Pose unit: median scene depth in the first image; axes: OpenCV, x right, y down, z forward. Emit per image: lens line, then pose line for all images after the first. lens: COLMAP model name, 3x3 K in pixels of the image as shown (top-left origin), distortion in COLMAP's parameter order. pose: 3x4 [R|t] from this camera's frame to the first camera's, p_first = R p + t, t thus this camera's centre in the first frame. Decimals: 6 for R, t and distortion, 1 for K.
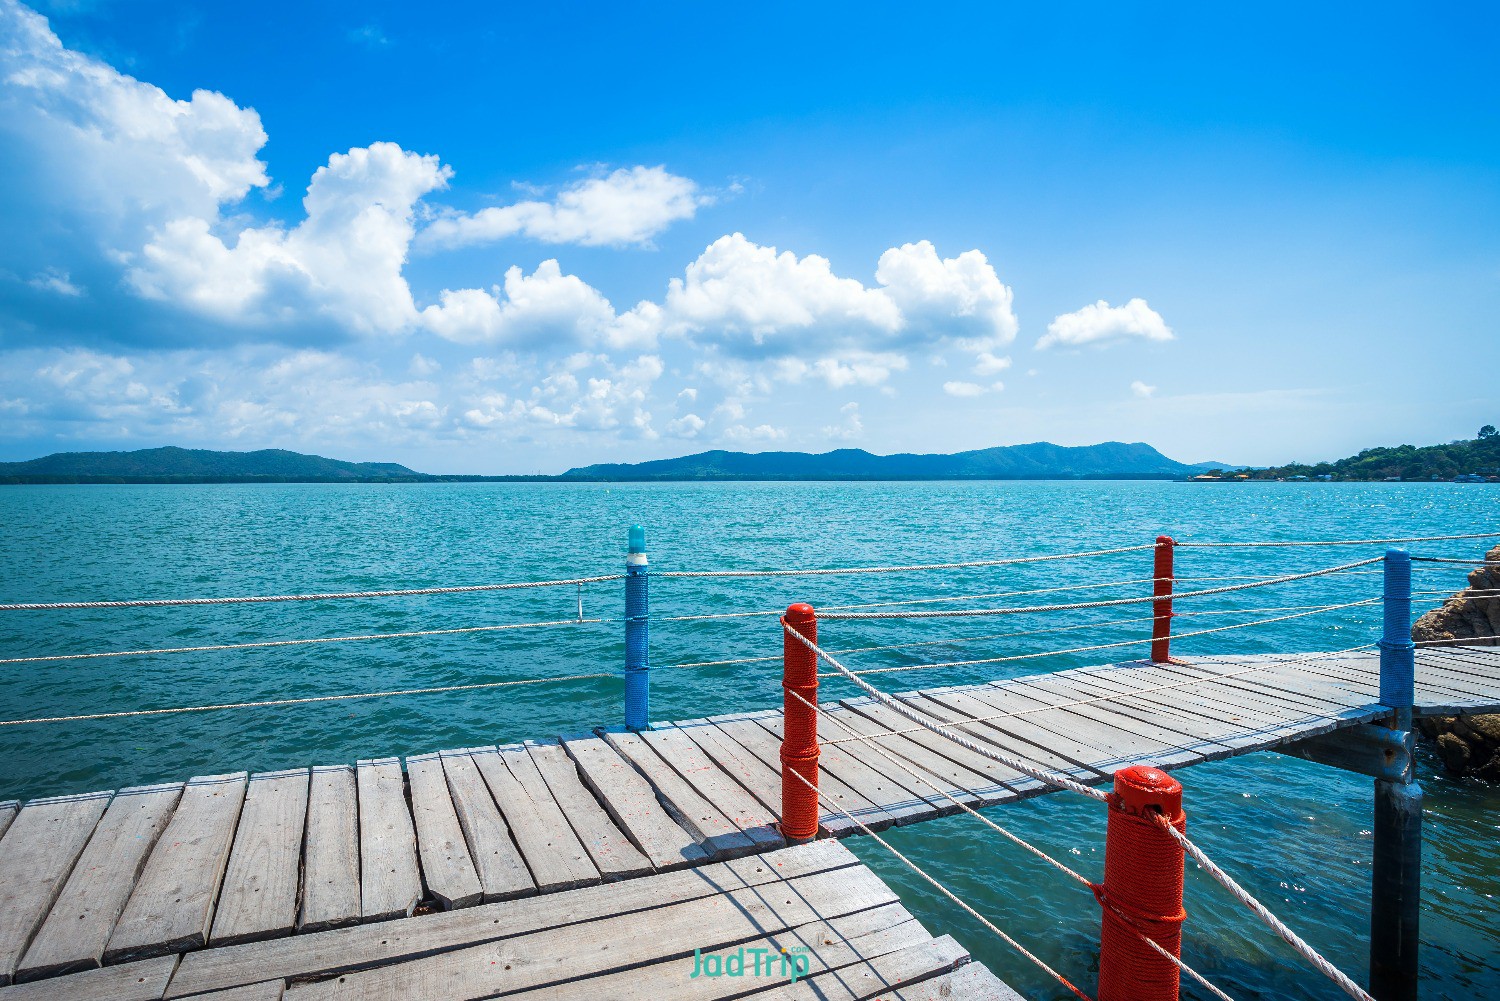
lens RADIAL K [[746.5, 0, 717.1], [0, 746.5, 506.5], [0, 0, 1]] dist [-0.076824, 0.028441]
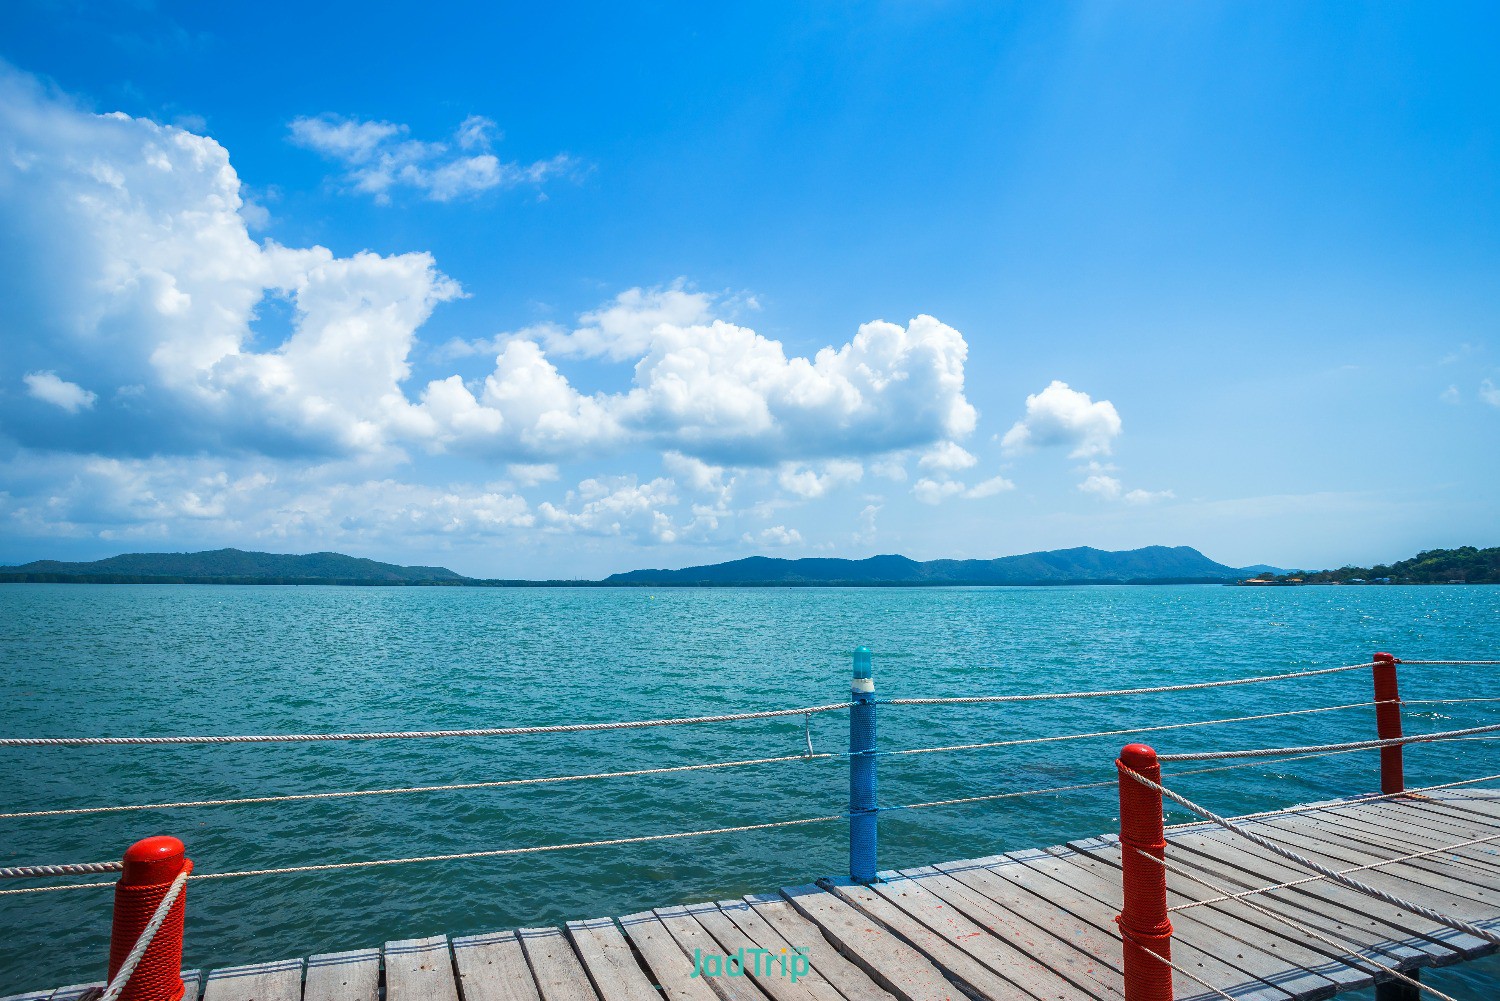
lens RADIAL K [[746.5, 0, 717.1], [0, 746.5, 506.5], [0, 0, 1]] dist [-0.076824, 0.028441]
pose [[0.999285, -0.000439, -0.037811, -0.238954], [-0.004858, 0.990156, -0.139881, -0.016566], [0.037500, 0.139965, 0.989446, 0.068571]]
